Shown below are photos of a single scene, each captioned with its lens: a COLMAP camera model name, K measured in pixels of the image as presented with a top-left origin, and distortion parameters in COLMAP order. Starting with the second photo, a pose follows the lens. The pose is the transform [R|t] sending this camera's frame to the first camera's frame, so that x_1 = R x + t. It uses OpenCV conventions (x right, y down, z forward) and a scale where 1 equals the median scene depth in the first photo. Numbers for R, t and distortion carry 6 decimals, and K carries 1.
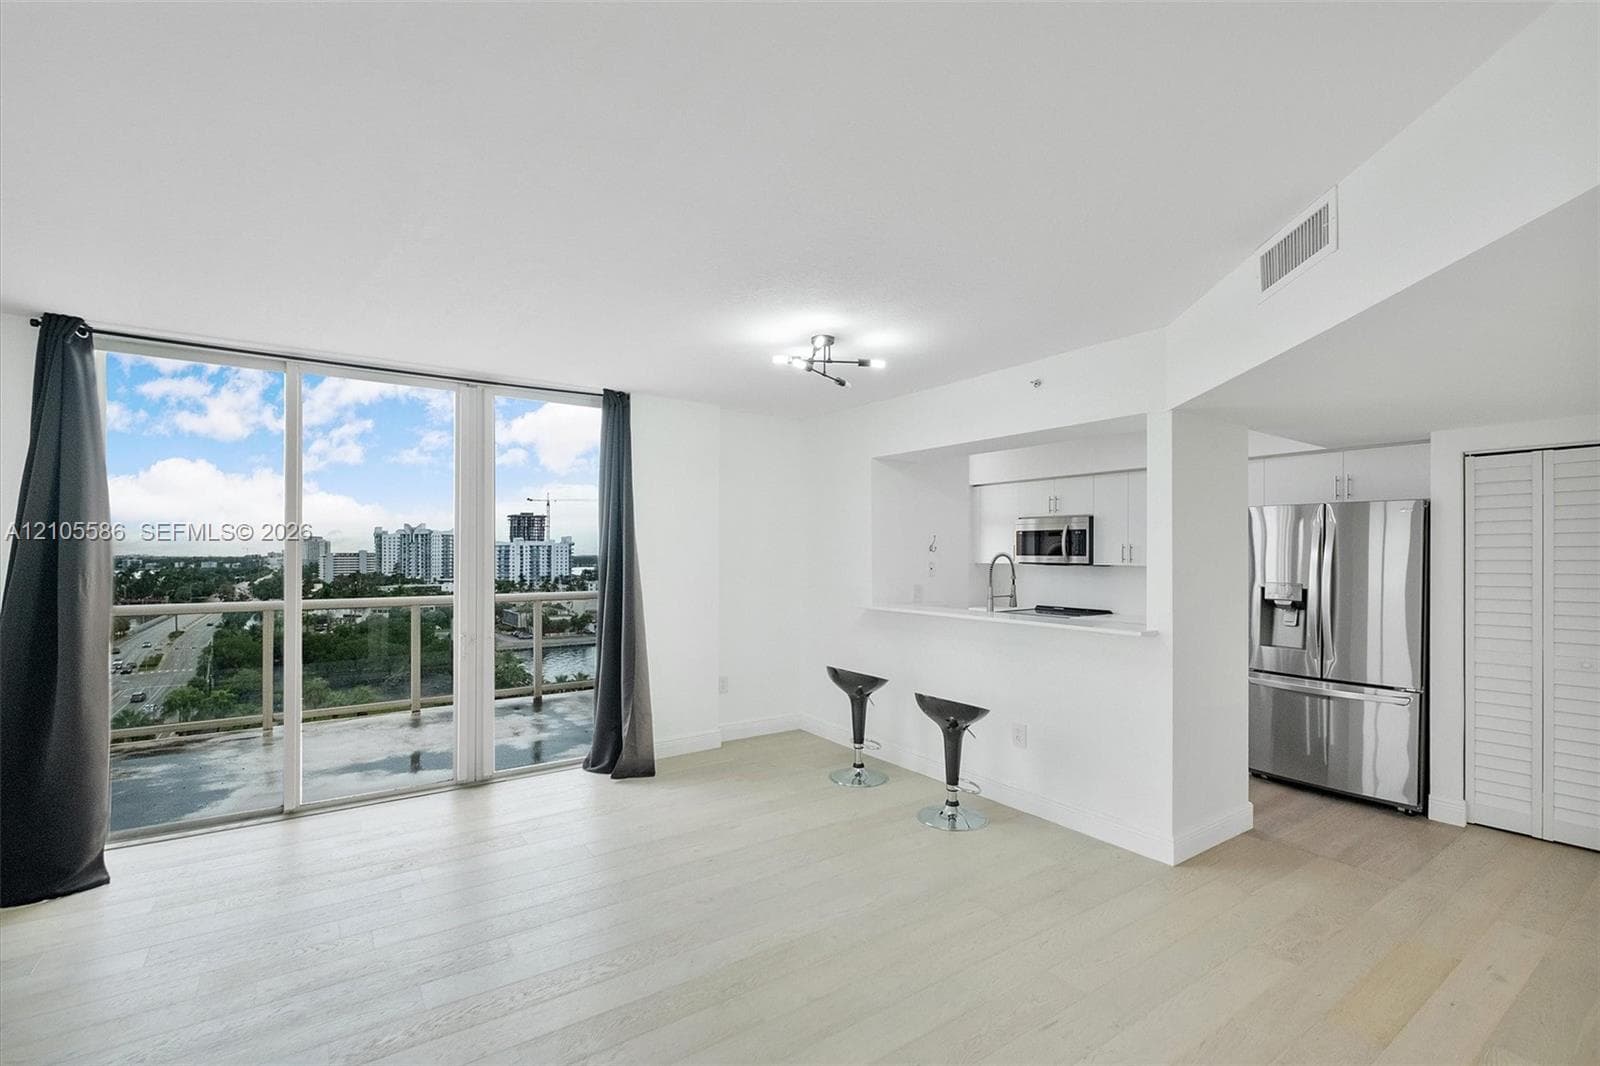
lens RADIAL K [[718.0, 0, 797.2], [0, 718.0, 553.7], [0, 0, 1]] dist [0.003316, 0.000403]
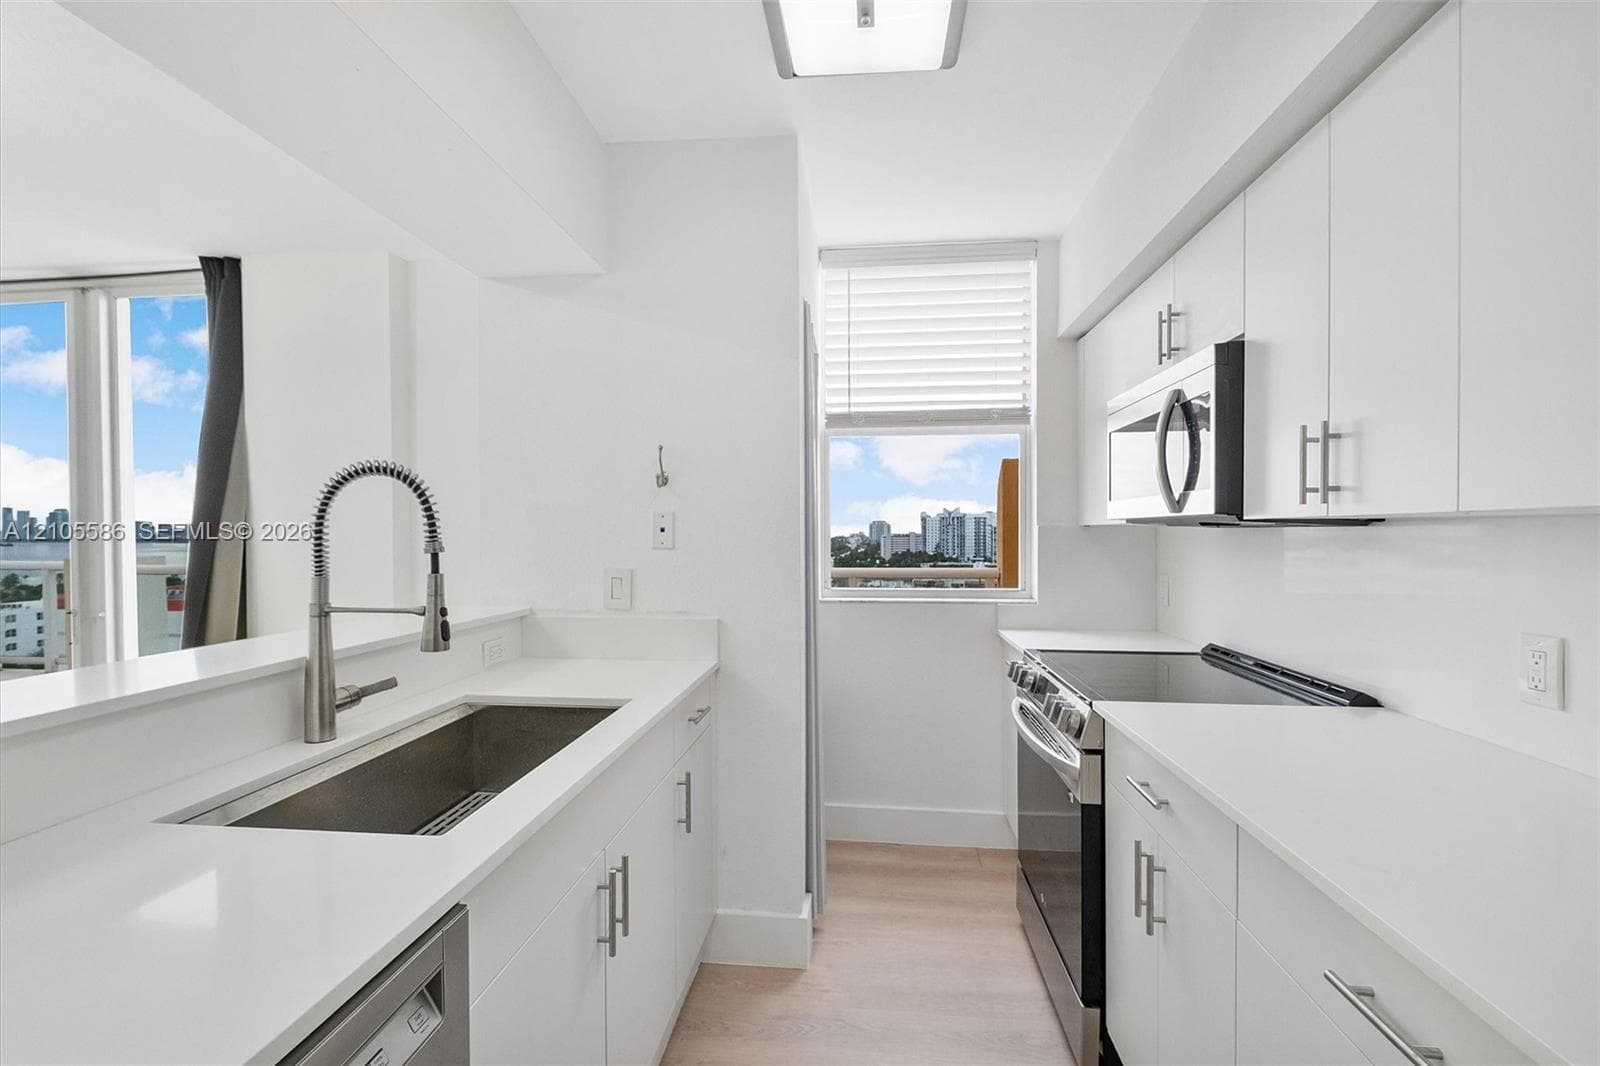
lens RADIAL K [[718.0, 0, 807.3], [0, 718.0, 531.4], [0, 0, 1]] dist [0.003316, 0.000403]
pose [[0.760166, -0.003932, -0.649717, 0.399023], [0.000595, 0.999985, -0.005355, 0.018547], [0.649729, 0.003684, 0.760157, 0.589376]]
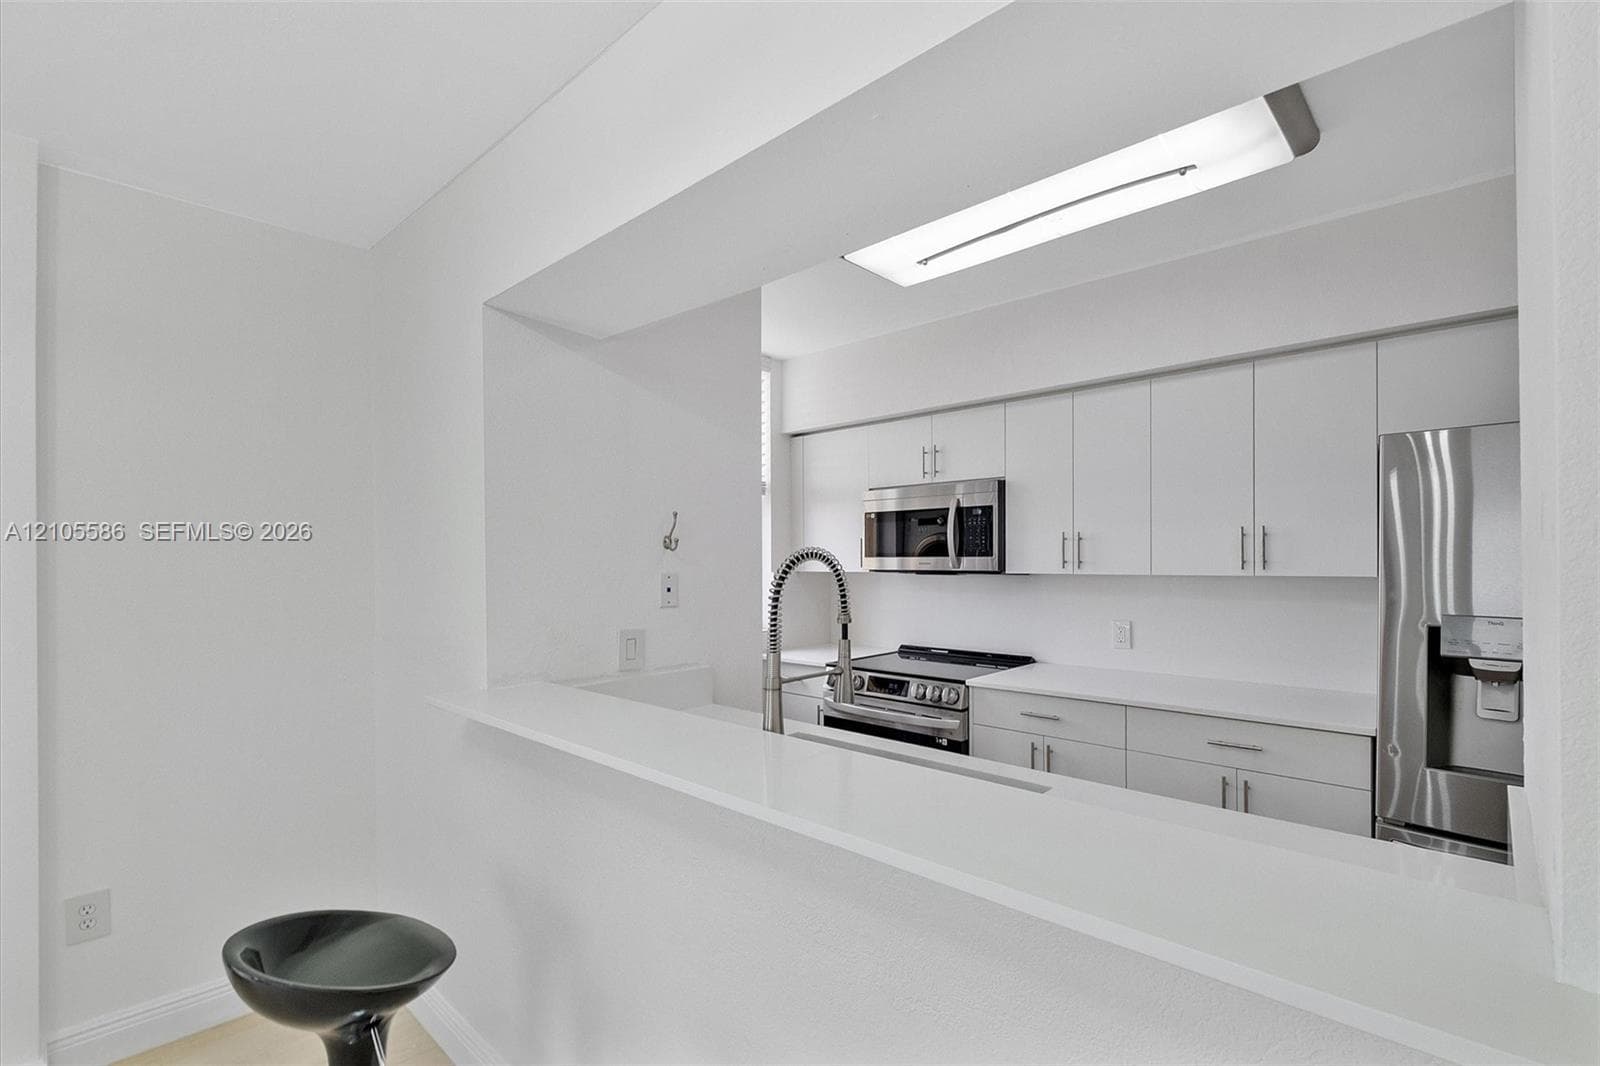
lens RADIAL K [[718.0, 0, 806.9], [0, 718.0, 546.9], [0, 0, 1]] dist [0.003316, 0.000403]
pose [[0.978461, -0.008760, 0.206245, 0.139557], [0.011786, 0.999840, -0.013447, 0.001328], [-0.206094, 0.015588, 0.978408, 0.444516]]
